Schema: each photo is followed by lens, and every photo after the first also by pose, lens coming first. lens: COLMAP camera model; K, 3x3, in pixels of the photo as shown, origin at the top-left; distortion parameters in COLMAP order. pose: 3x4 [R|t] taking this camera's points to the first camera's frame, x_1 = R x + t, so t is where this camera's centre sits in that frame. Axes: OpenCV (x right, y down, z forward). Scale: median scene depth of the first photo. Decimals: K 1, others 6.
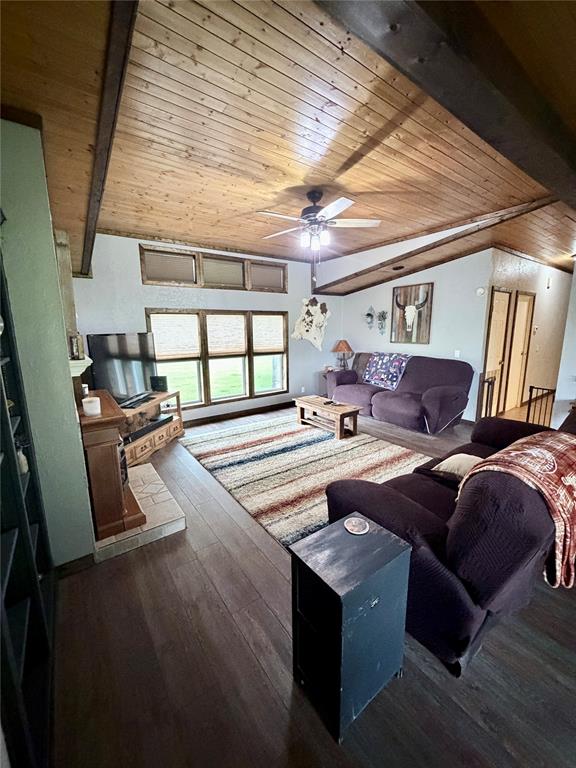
lens RADIAL K [[305.9, 0, 288.4], [0, 305.9, 381.5], [0, 0, 1]] dist [-0.003595, -0.000073]
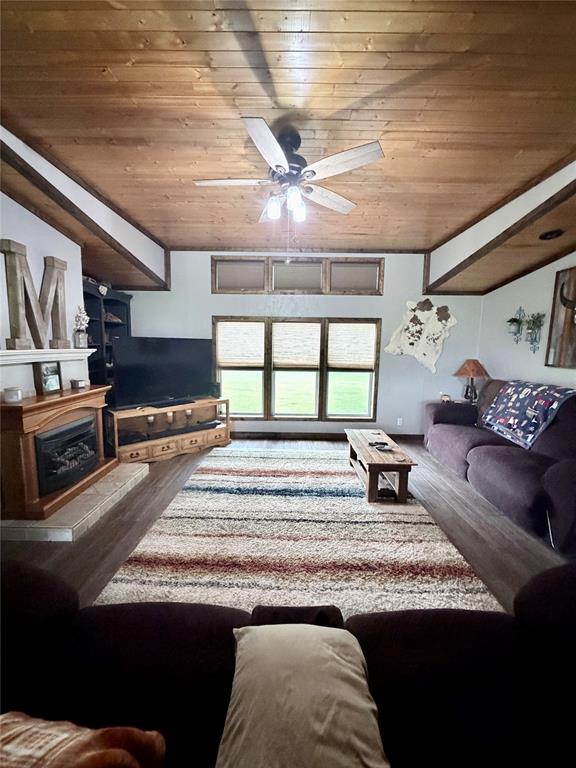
lens RADIAL K [[305.9, 0, 287.3], [0, 305.9, 382.0], [0, 0, 1]] dist [-0.003595, -0.000073]
pose [[0.804544, 0.094767, -0.586283, 0.307803], [-0.126888, 0.991821, -0.013807, -0.029047], [0.580179, 0.085501, 0.809989, 0.267567]]
